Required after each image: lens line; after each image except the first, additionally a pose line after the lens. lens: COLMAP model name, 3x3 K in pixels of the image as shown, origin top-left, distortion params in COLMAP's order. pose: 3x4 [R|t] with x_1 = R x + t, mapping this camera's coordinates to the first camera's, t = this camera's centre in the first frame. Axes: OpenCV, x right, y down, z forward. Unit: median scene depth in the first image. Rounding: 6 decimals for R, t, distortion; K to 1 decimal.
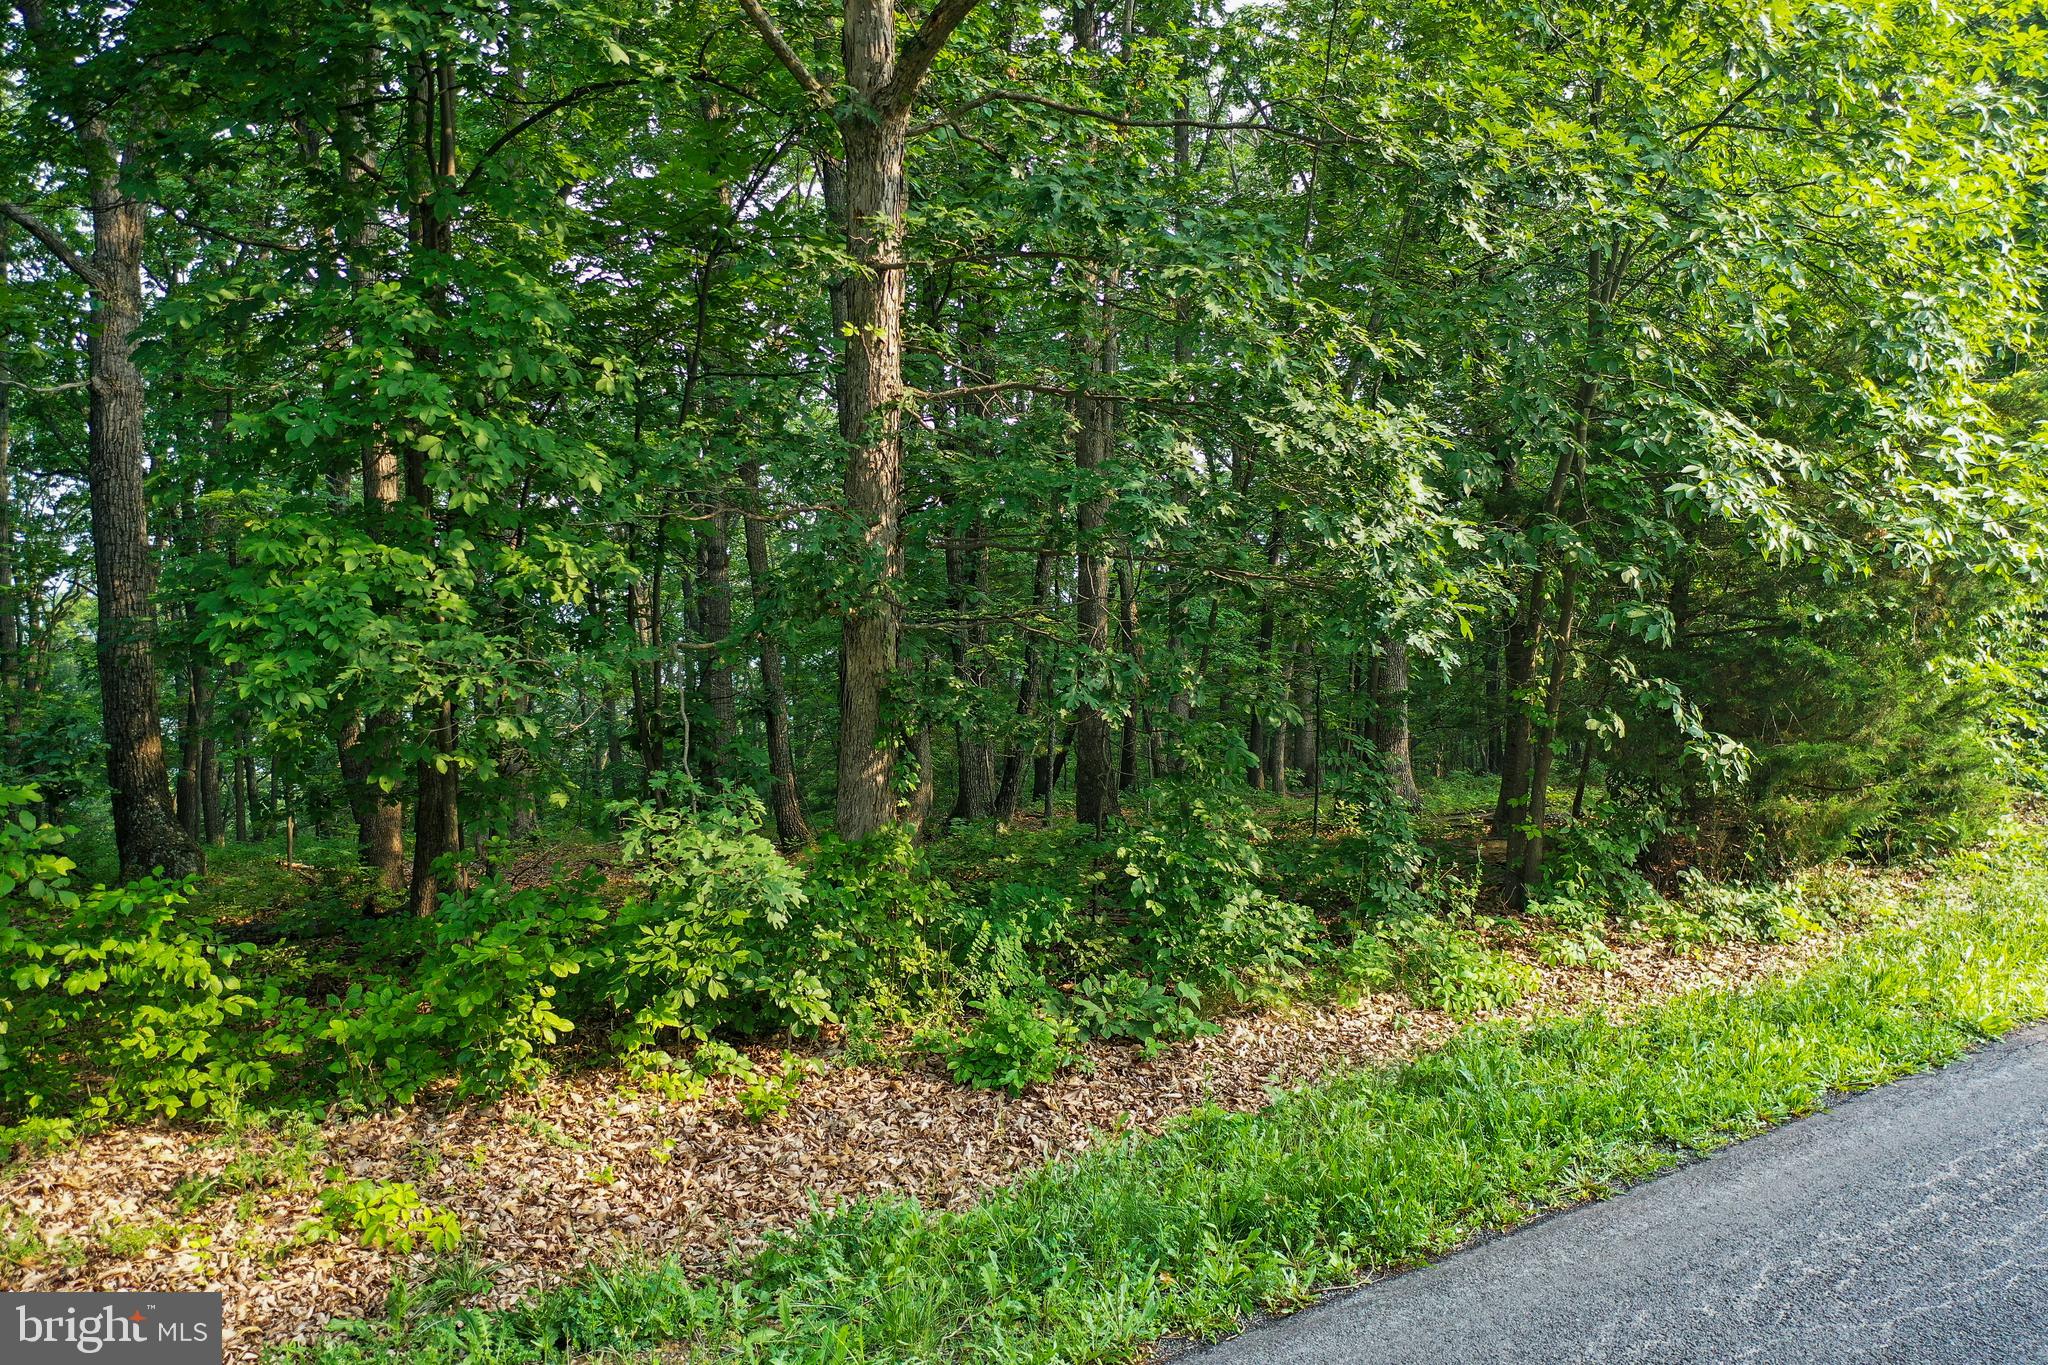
lens RADIAL K [[1597.0, 0, 1007.4], [0, 1597.0, 666.3], [0, 0, 1]] dist [-0.000383, 0.006304]
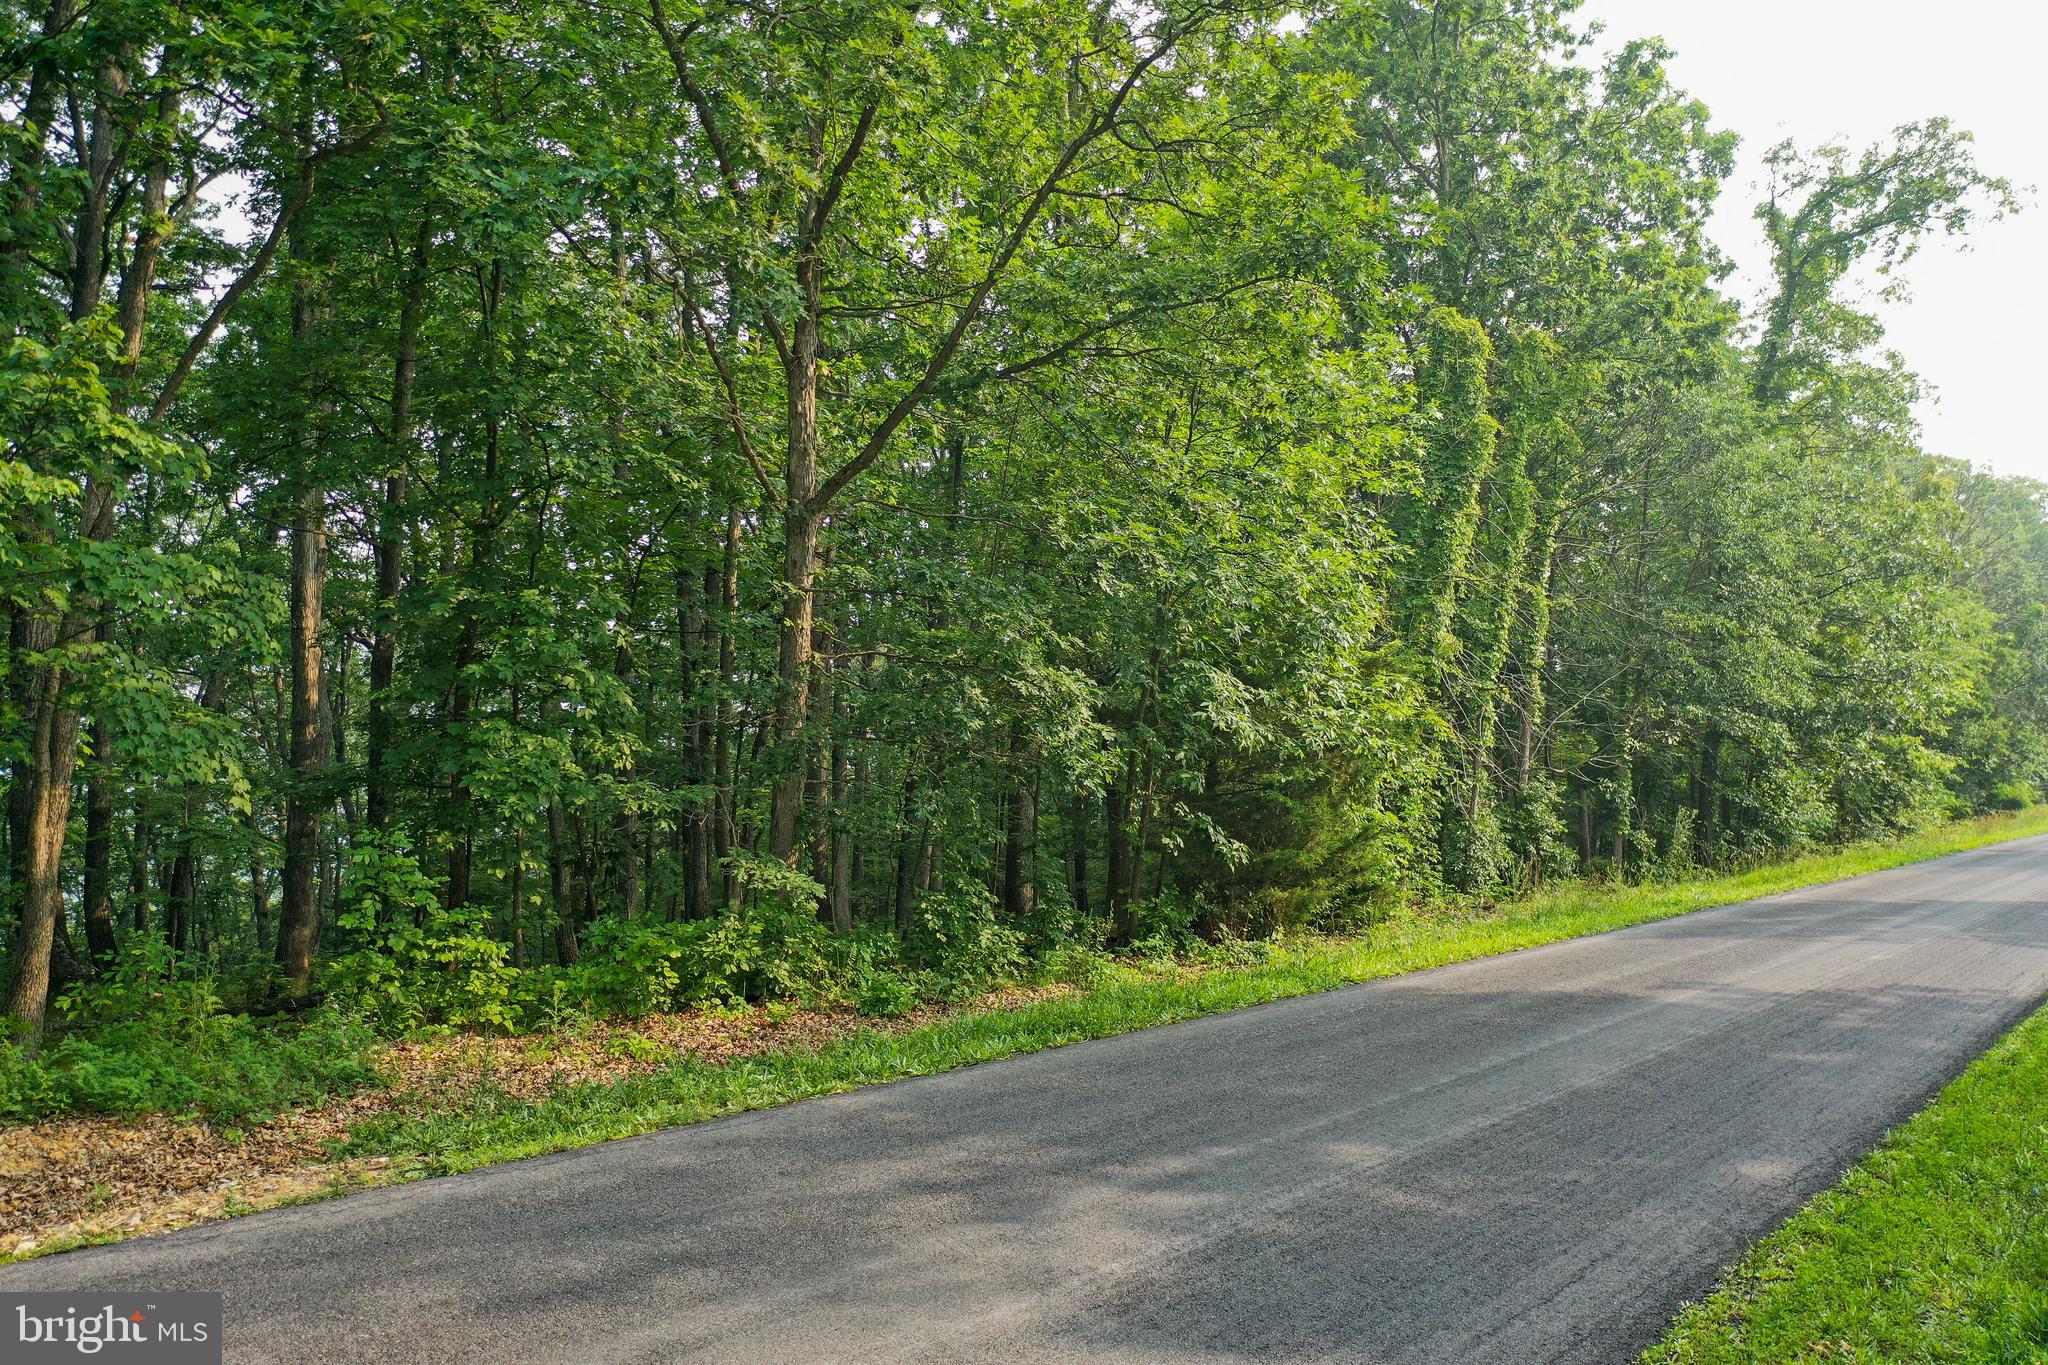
lens RADIAL K [[1616.3, 0, 1013.4], [0, 1616.3, 678.6], [0, 0, 1]] dist [-0.004574, -0.000368]
pose [[0.965742, 0.015020, 0.259069, -0.328955], [0.013475, 0.994075, -0.107862, 0.062287], [-0.259154, 0.107657, 0.959817, -0.871030]]
